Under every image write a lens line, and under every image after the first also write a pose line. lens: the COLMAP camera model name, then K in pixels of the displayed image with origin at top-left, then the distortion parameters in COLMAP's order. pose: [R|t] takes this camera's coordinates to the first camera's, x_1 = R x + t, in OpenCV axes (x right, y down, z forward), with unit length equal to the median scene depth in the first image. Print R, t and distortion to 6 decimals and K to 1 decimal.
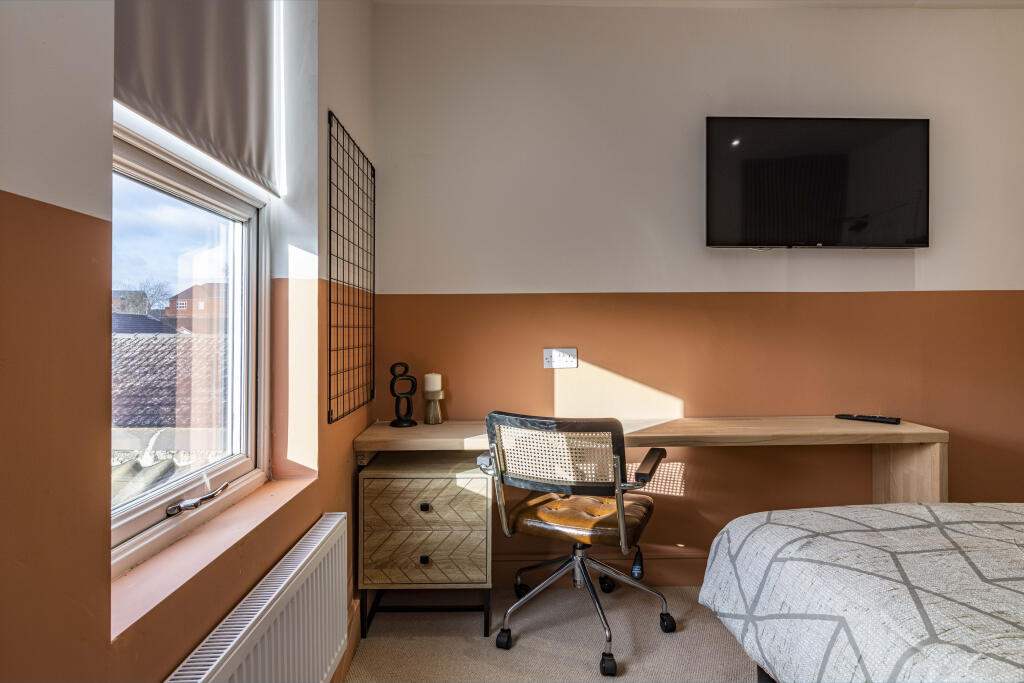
lens RADIAL K [[588.4, 0, 508.6], [0, 588.4, 318.4], [0, 0, 1]] dist [0.000541, -0.000612]
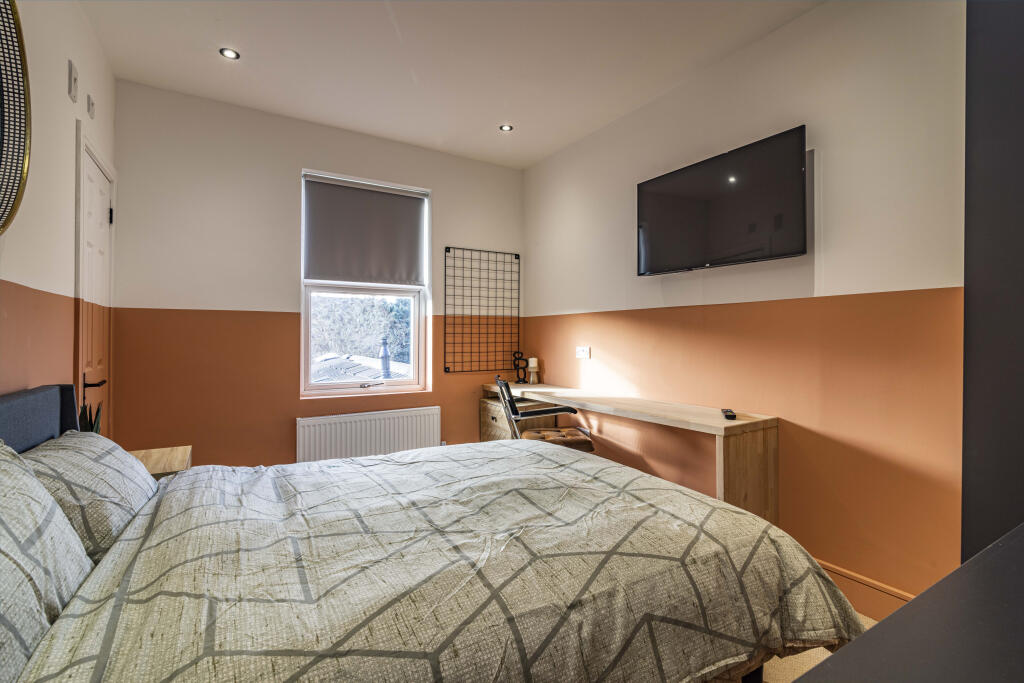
lens RADIAL K [[466.8, 0, 510.1], [0, 466.8, 334.6], [0, 0, 1]] dist [-0.003144, 0.000622]
pose [[0.510839, 0.002426, -0.859673, 1.152258], [0.015073, 0.999817, 0.011778, -0.001430], [0.859544, -0.018975, 0.510709, 0.167109]]
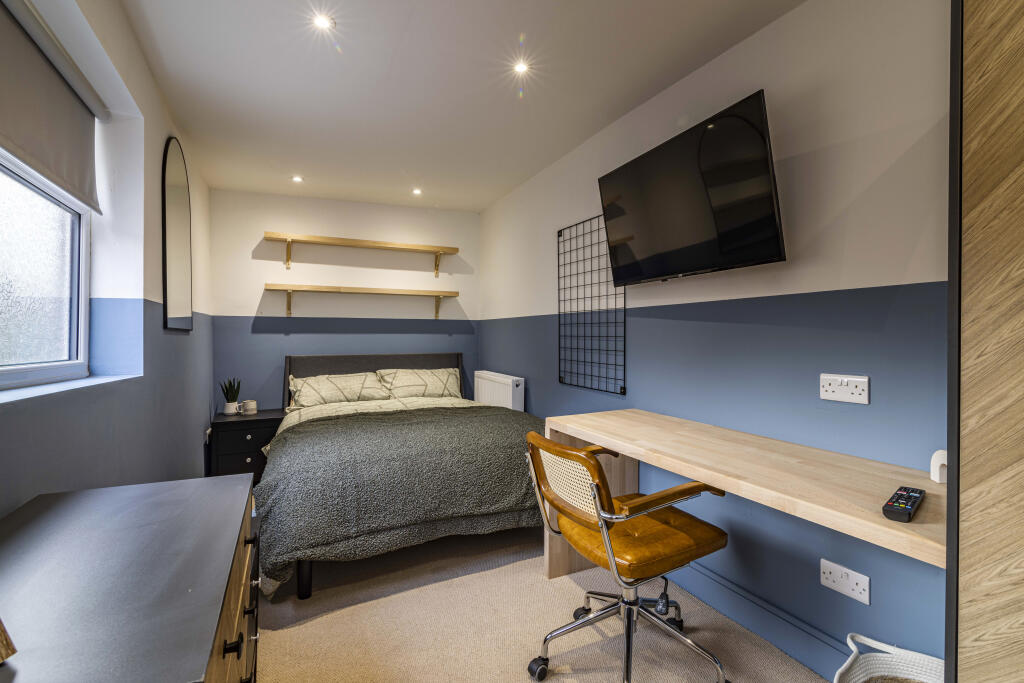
lens RADIAL K [[466.8, 0, 519.1], [0, 466.8, 340.2], [0, 0, 1]] dist [-0.003144, 0.000622]
pose [[-0.899607, 0.012401, -0.436524, 0.403684], [0.017186, 0.999828, -0.007016, 0.027136], [0.436361, -0.013814, -0.899665, 1.803802]]
